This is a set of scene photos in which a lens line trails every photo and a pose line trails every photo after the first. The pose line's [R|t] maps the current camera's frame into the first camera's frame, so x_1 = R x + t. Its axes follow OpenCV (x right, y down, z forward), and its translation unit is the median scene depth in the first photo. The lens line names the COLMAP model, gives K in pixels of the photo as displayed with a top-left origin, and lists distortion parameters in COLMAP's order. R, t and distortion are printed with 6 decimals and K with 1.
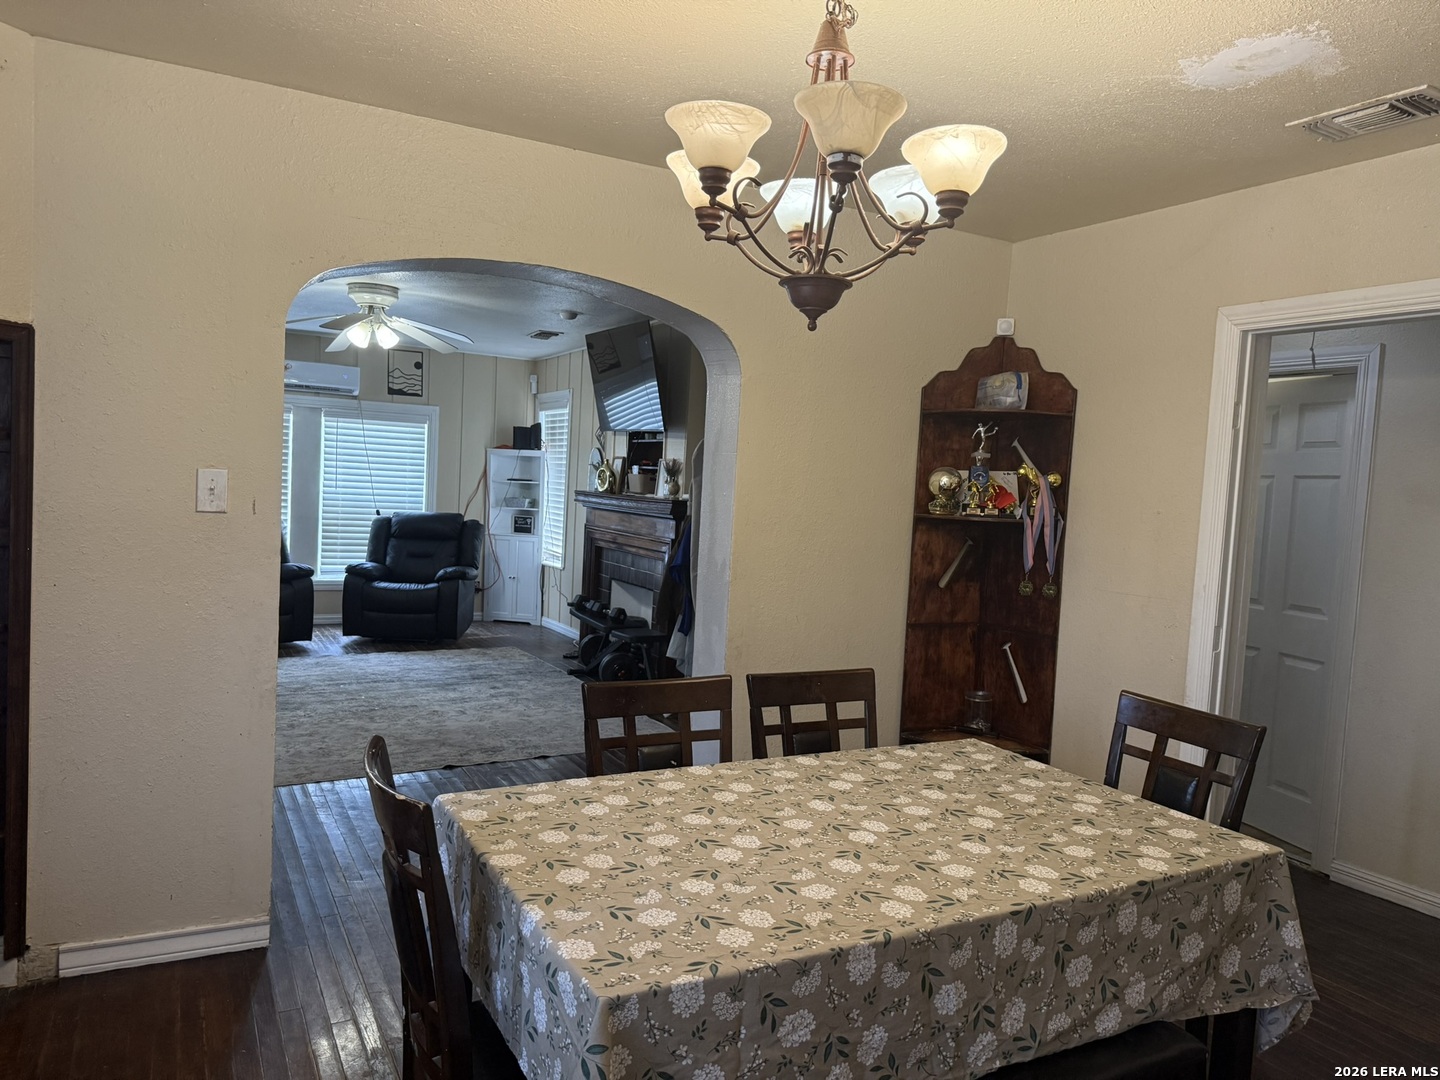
lens RADIAL K [[1031.4, 0, 722.6], [0, 1031.4, 529.7], [0, 0, 1]] dist [0.011506, -0.002908]
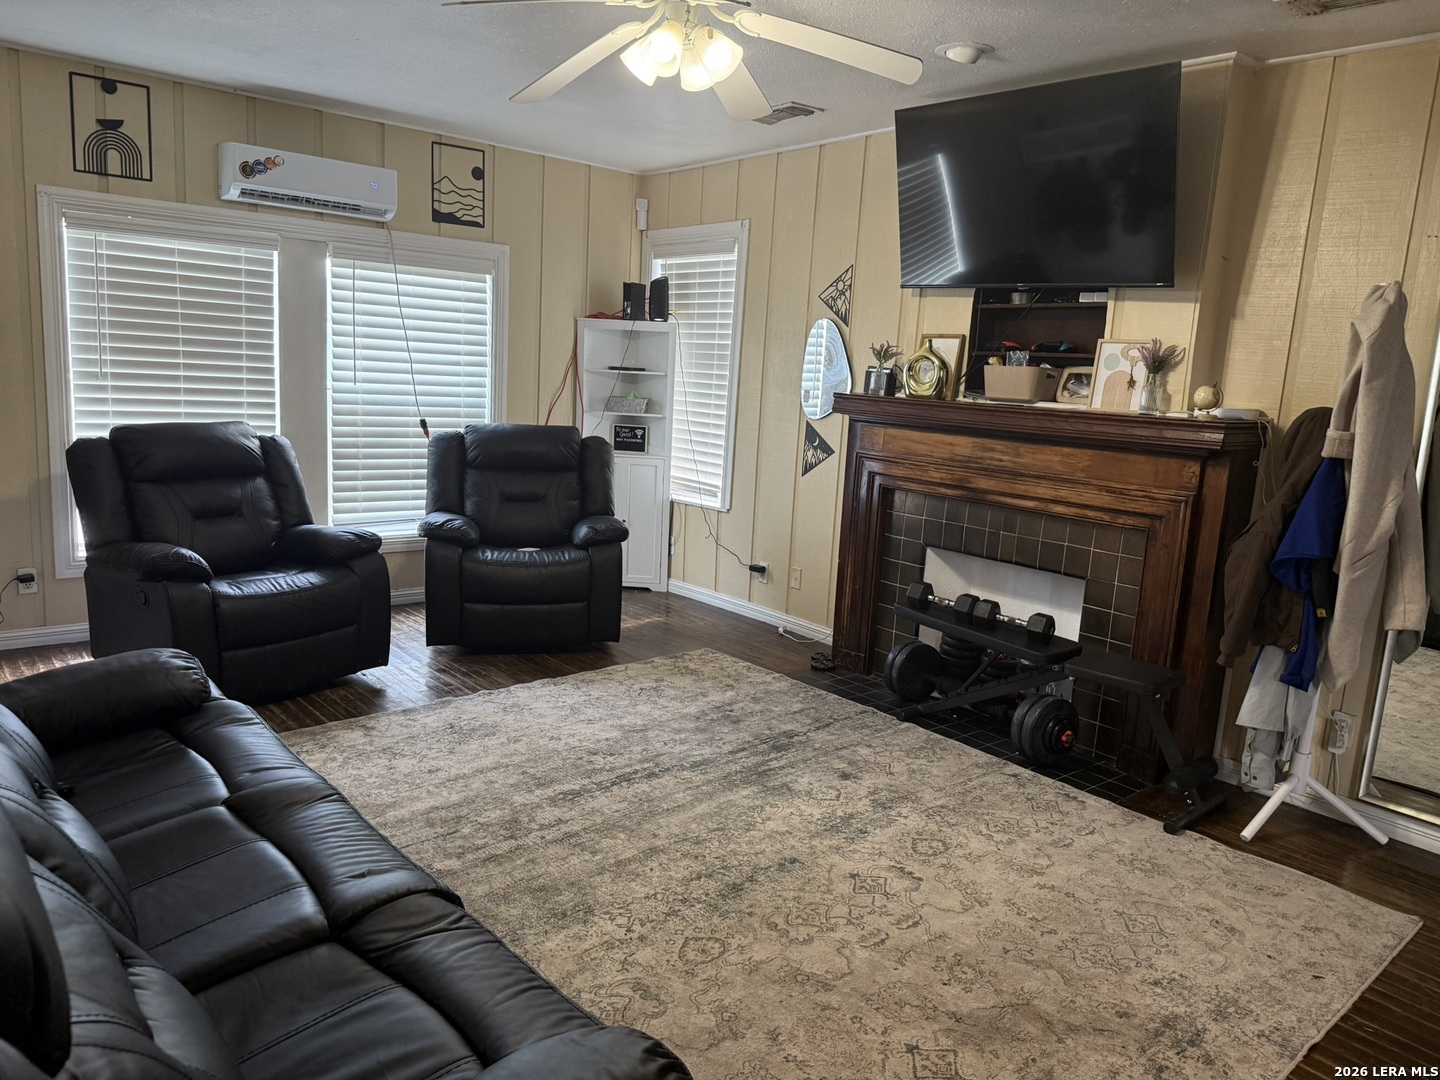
lens RADIAL K [[1031.4, 0, 715.3], [0, 1031.4, 550.4], [0, 0, 1]] dist [0.011506, -0.002908]
pose [[0.982529, -0.028707, 0.183881, -0.277627], [0.002748, 0.990162, 0.139897, -0.027243], [-0.186088, -0.136948, 0.972942, 0.368322]]
